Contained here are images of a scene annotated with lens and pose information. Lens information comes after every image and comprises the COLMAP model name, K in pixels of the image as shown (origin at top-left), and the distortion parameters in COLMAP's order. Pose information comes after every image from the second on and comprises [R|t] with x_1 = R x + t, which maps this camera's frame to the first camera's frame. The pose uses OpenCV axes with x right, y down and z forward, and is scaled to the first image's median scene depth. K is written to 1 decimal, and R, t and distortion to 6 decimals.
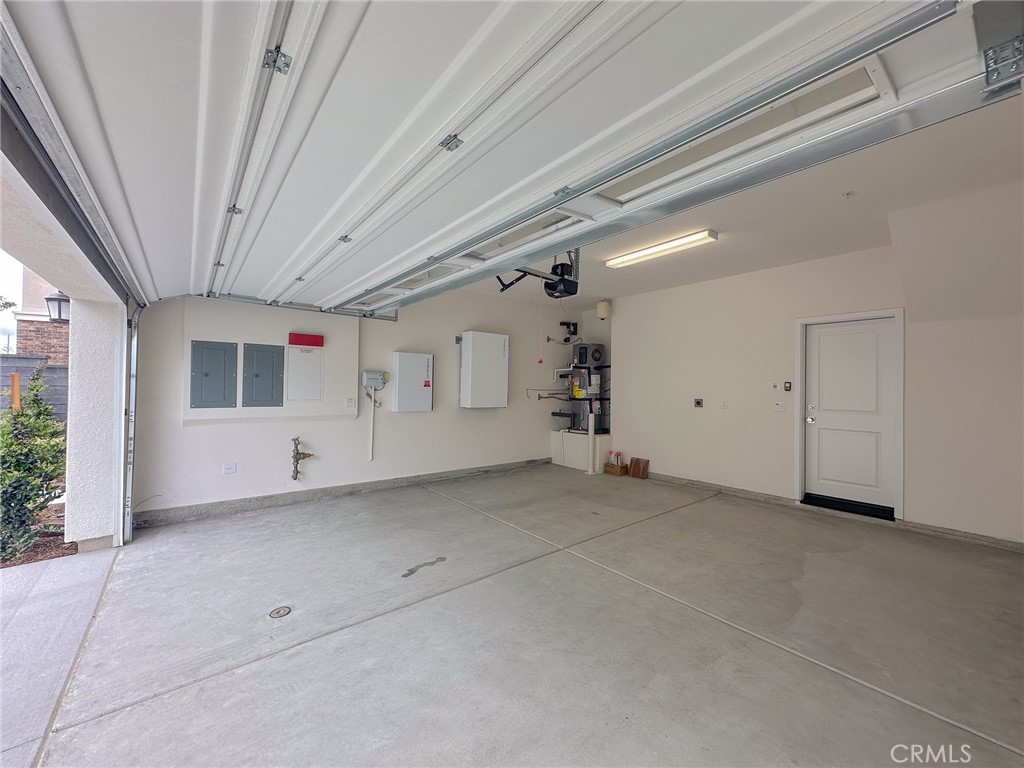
lens RADIAL K [[407.8, 0, 512.2], [0, 407.8, 380.4], [0, 0, 1]] dist [-0.001152, -0.000065]
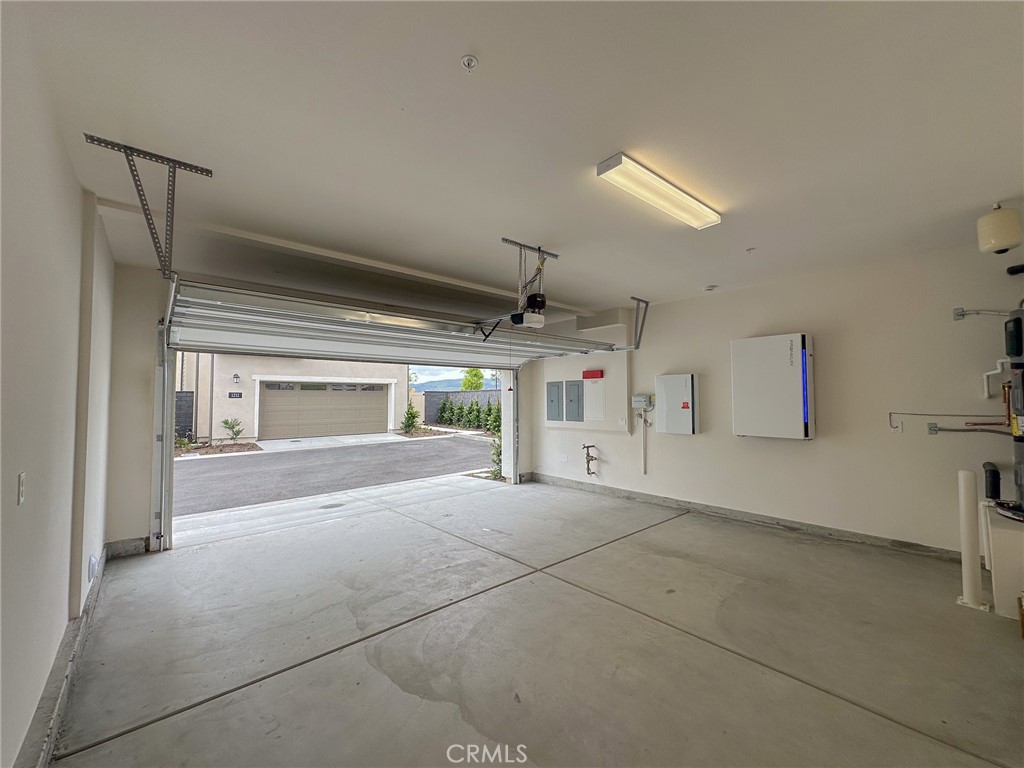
lens RADIAL K [[408.0, 0, 512.0], [0, 408.0, 384.0], [0, 0, 1]] dist [-0.001596, -0.000121]
pose [[0.049705, -0.052752, -0.997370, 0.881908], [0.020227, 0.998453, -0.051802, -0.000828], [0.998559, -0.017599, 0.050695, 0.674227]]
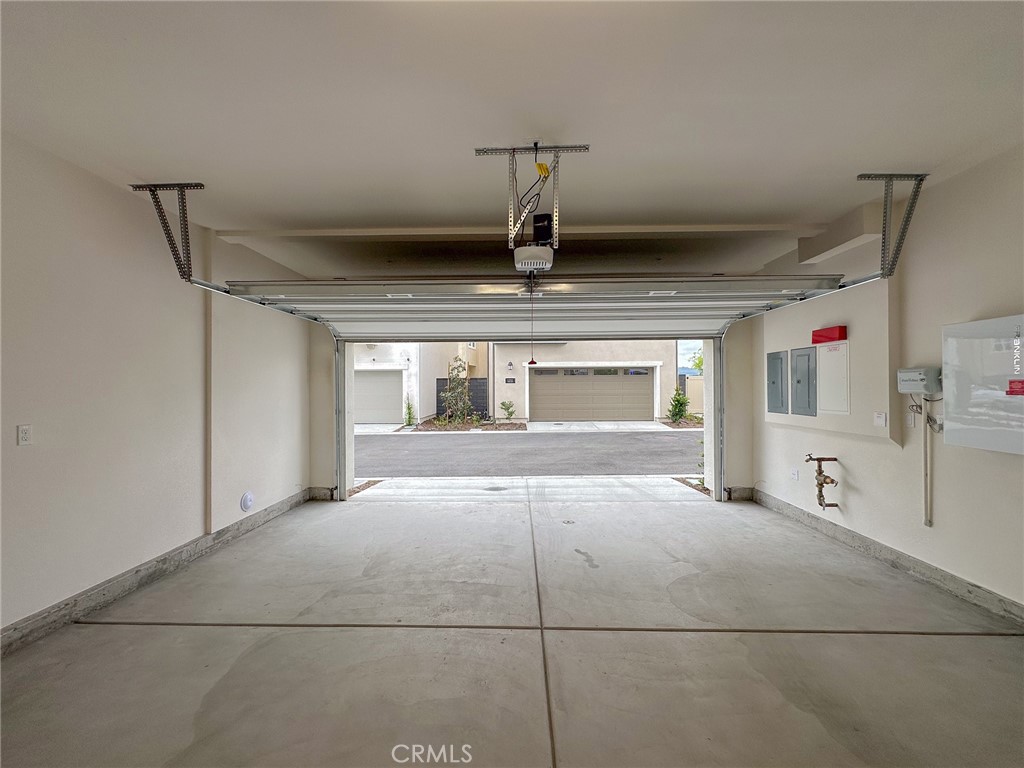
lens RADIAL K [[428.4, 0, 512.0], [0, 428.4, 384.0], [0, 0, 1]] dist [-0.003441, -0.000066]
pose [[-0.641903, -0.017316, -0.766591, 0.543310], [0.007293, 0.999562, -0.028685, 0.015916], [0.766752, -0.024004, -0.641495, 1.087679]]
